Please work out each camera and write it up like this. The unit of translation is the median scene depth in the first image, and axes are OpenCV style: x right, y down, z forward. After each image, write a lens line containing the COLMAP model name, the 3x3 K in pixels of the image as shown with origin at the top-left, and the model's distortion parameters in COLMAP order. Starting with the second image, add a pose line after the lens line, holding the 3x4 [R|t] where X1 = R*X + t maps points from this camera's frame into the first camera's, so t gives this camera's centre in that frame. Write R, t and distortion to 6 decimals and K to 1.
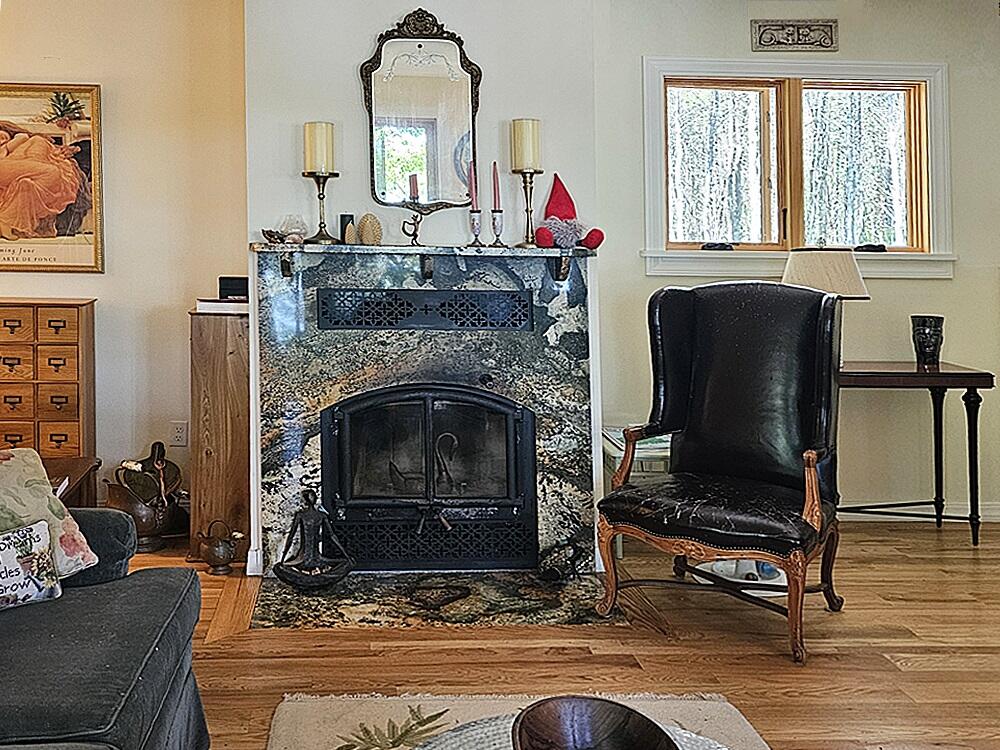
lens RADIAL K [[956.0, 0, 500.0], [0, 956.0, 375.0], [0, 0, 1]] dist [-0.003726, -0.003821]
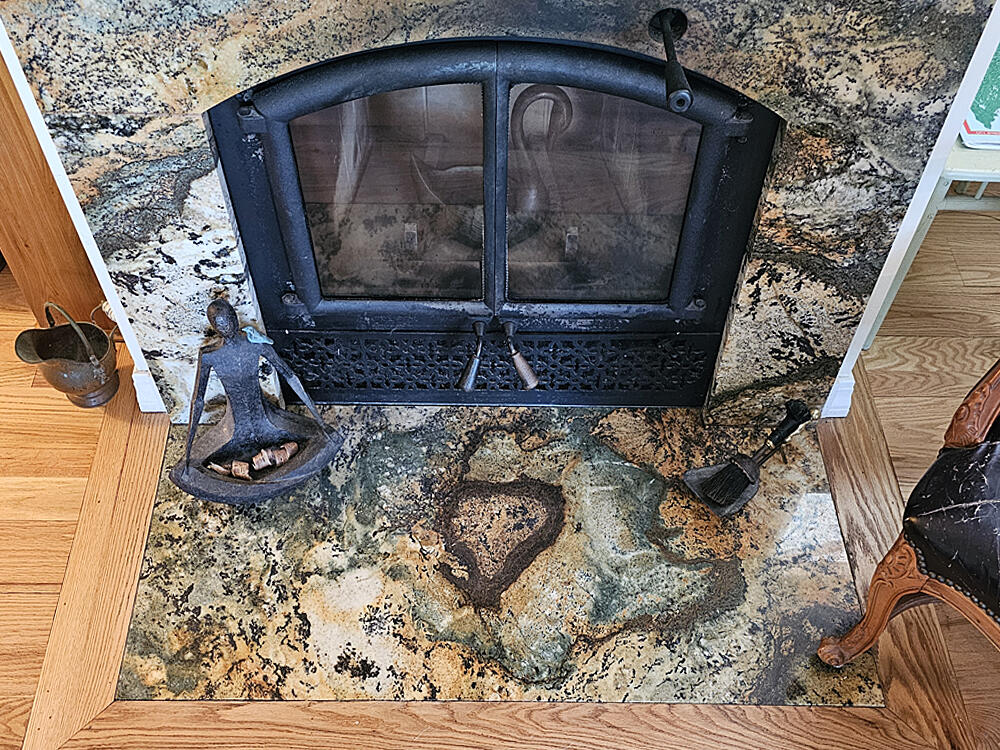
lens RADIAL K [[791.3, 0, 489.6], [0, 791.3, 374.9], [0, 0, 1]] dist [0.034589, -0.007999]
pose [[0.992401, 0.101448, -0.069638, -0.049105], [-0.008231, 0.619401, 0.785031, -0.151141], [0.122774, -0.778492, 0.615529, 0.792684]]
